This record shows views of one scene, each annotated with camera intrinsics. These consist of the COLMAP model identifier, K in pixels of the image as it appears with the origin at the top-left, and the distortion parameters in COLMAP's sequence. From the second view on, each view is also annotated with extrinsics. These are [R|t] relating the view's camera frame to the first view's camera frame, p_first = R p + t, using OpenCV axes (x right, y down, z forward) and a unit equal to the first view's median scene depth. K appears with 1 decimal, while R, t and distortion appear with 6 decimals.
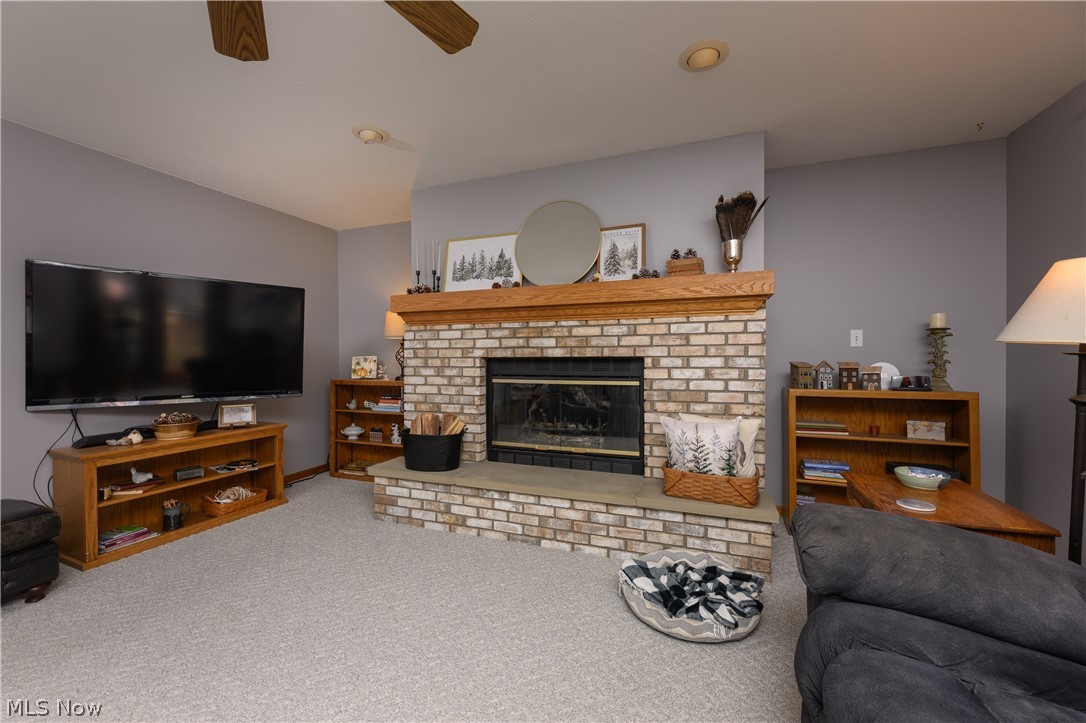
lens RADIAL K [[428.6, 0, 542.7], [0, 428.6, 359.5], [0, 0, 1]] dist [-0.004014, 0.000269]
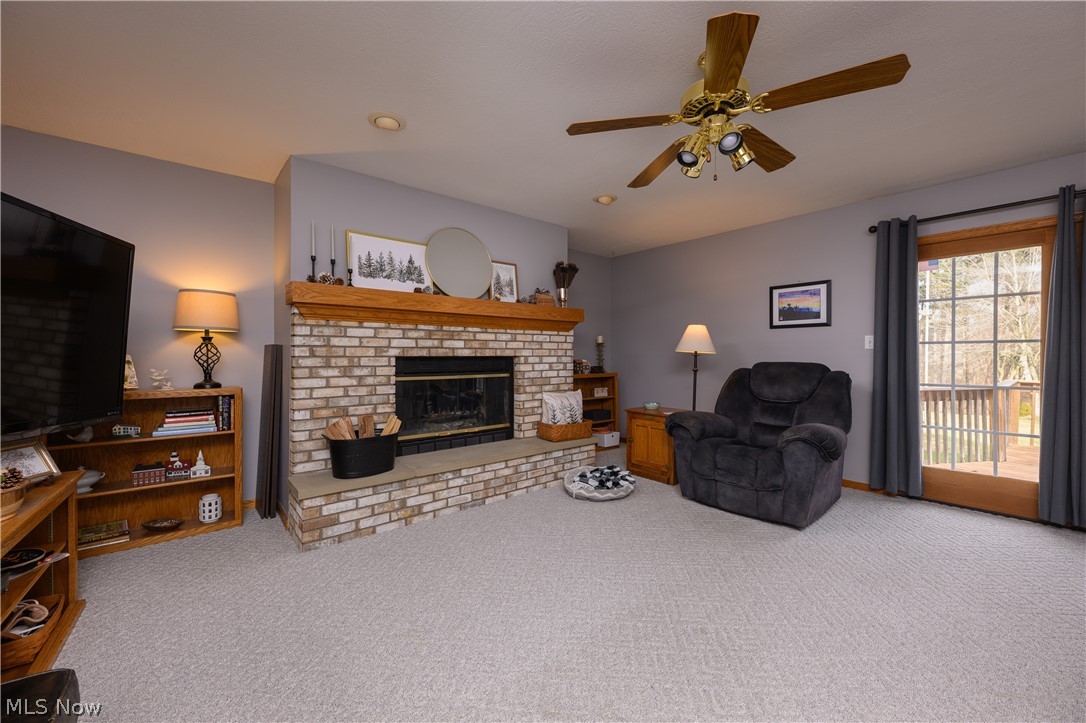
lens RADIAL K [[428.6, 0, 541.1], [0, 428.6, 359.9], [0, 0, 1]] dist [-0.004014, 0.000269]
pose [[0.487940, -0.002979, 0.872872, -0.963849], [0.007227, 0.999974, -0.000627, 0.007309], [-0.872847, 0.006614, 0.487949, 0.213473]]
